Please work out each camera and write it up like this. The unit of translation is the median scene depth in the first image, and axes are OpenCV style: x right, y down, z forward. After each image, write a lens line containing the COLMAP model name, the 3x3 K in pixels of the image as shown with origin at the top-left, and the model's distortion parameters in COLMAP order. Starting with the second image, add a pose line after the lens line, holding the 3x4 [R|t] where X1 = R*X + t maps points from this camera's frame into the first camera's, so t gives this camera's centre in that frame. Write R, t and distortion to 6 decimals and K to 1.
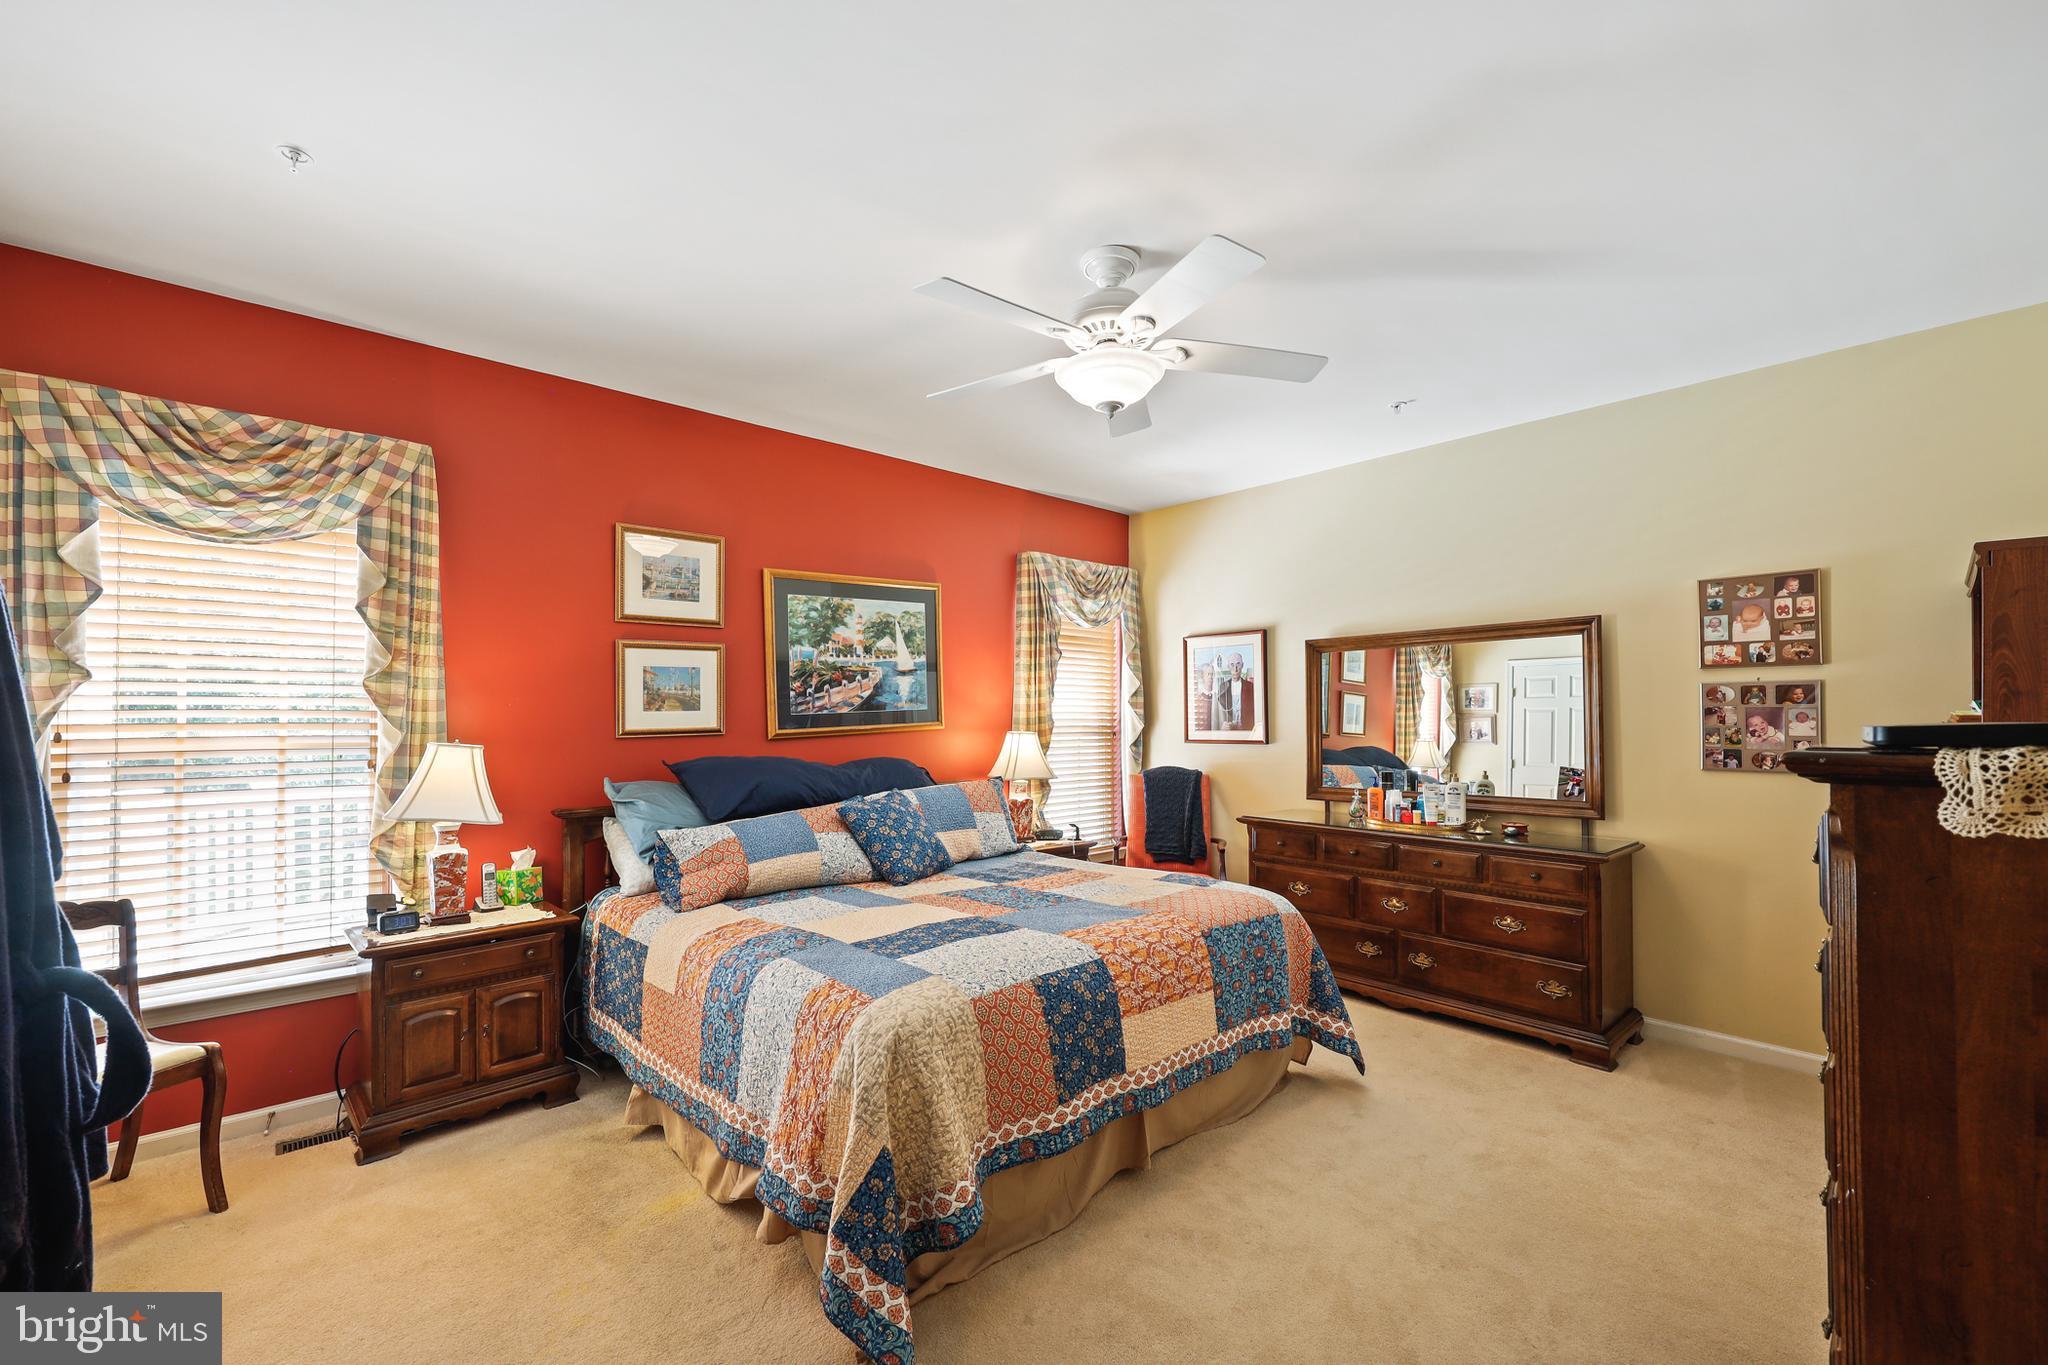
lens RADIAL K [[852.2, 0, 1021.2], [0, 852.2, 722.1], [0, 0, 1]] dist [-0.000829, -0.000070]
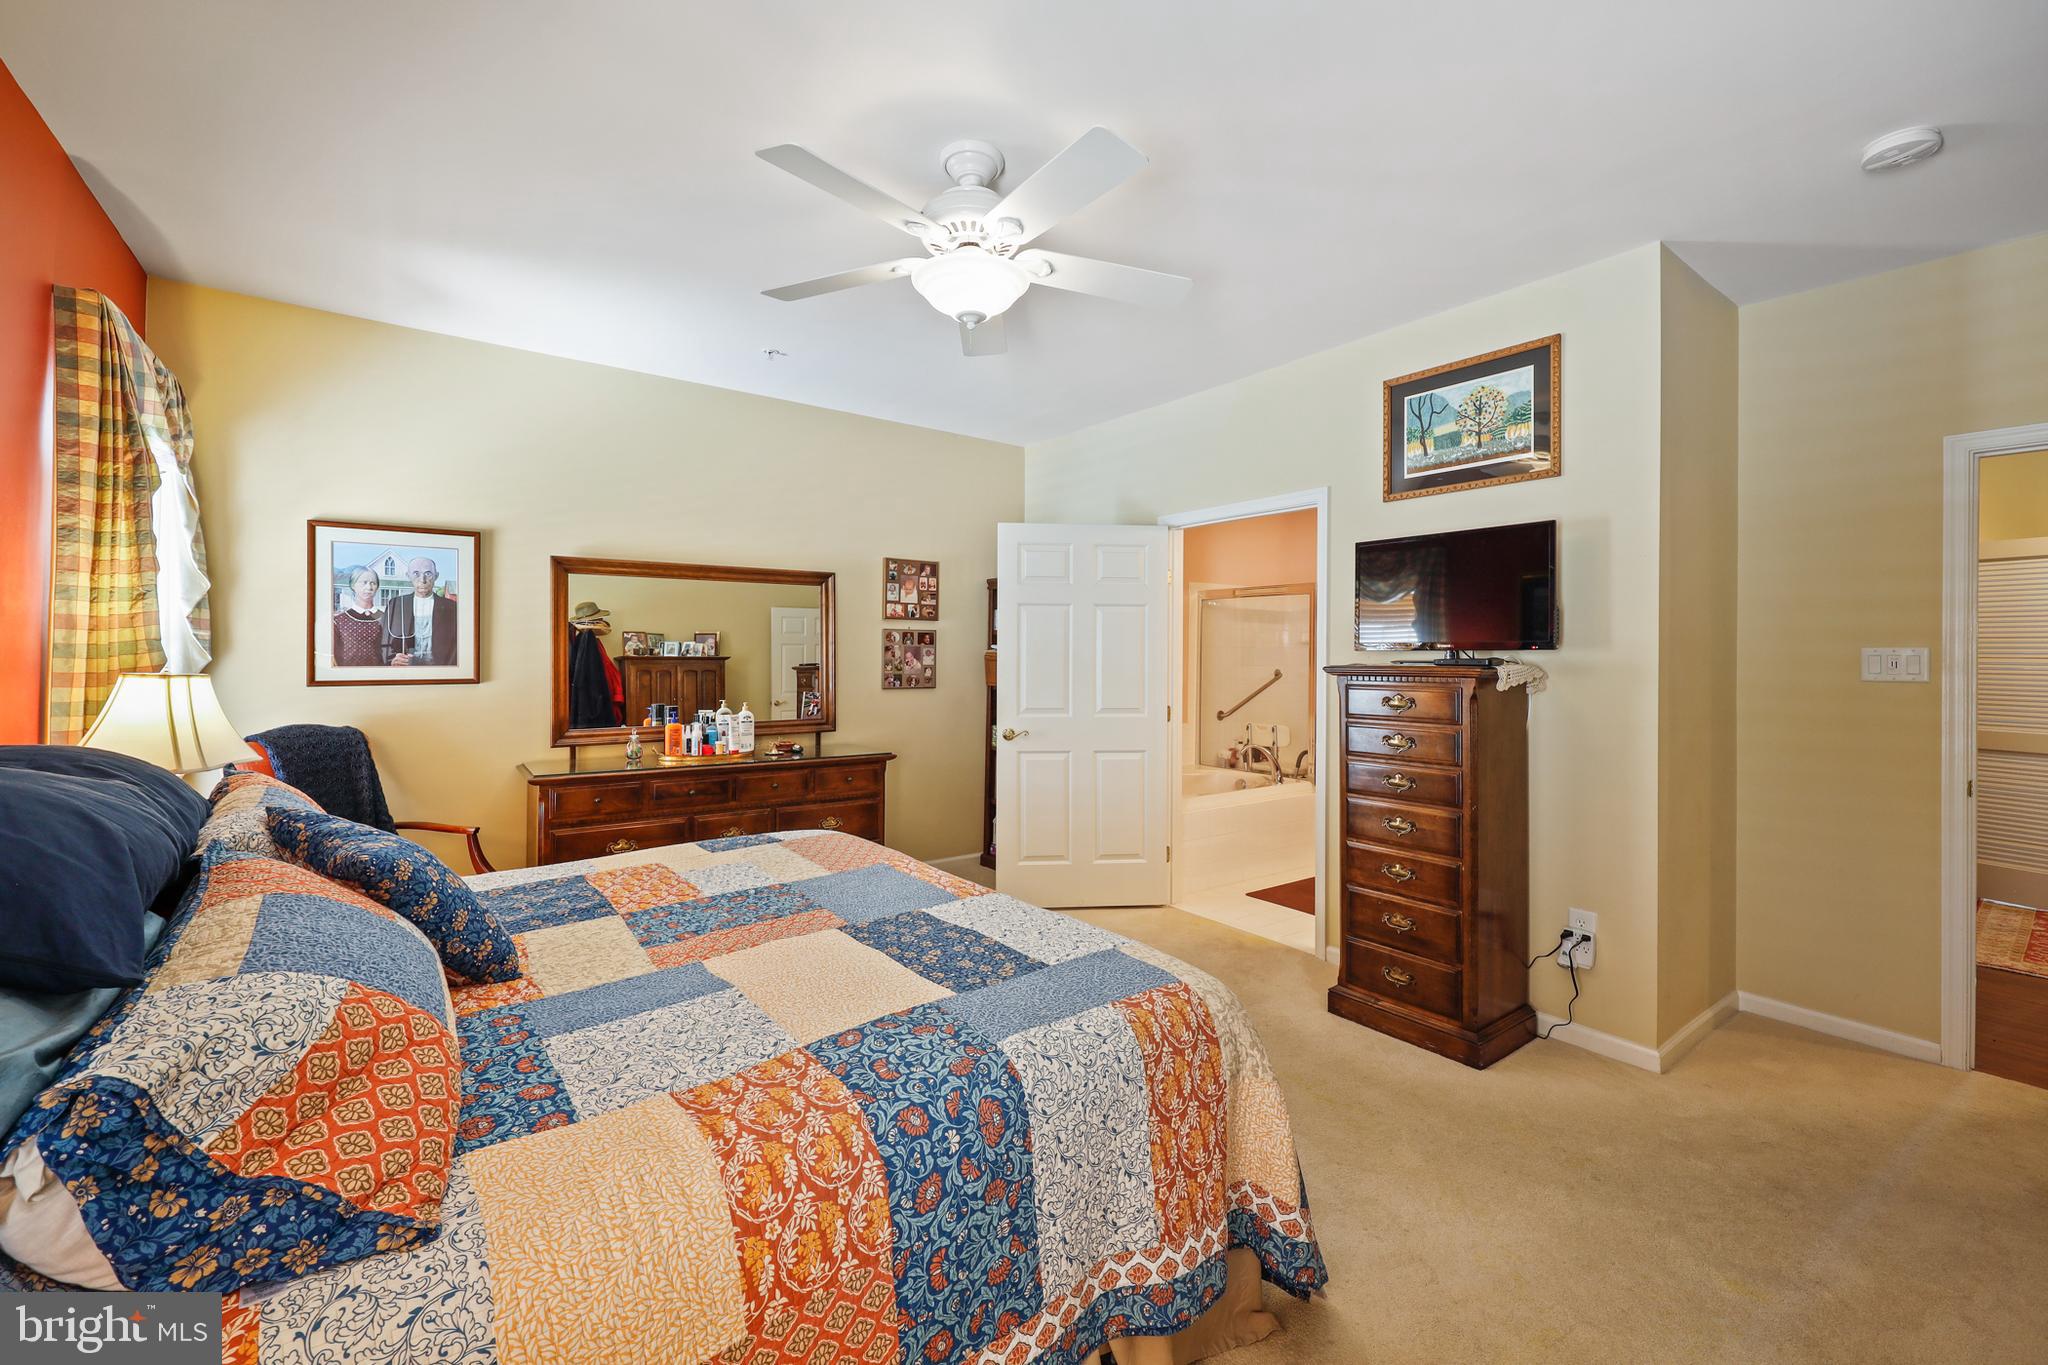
lens RADIAL K [[845.8, 0, 1025.7], [0, 845.8, 656.8], [0, 0, 1]] dist [0.000203, -0.000003]
pose [[0.079722, 0.000275, 0.996817, -0.625818], [-0.004093, 0.999992, 0.000051, 0.000394], [-0.996809, -0.004084, 0.079723, 0.662462]]
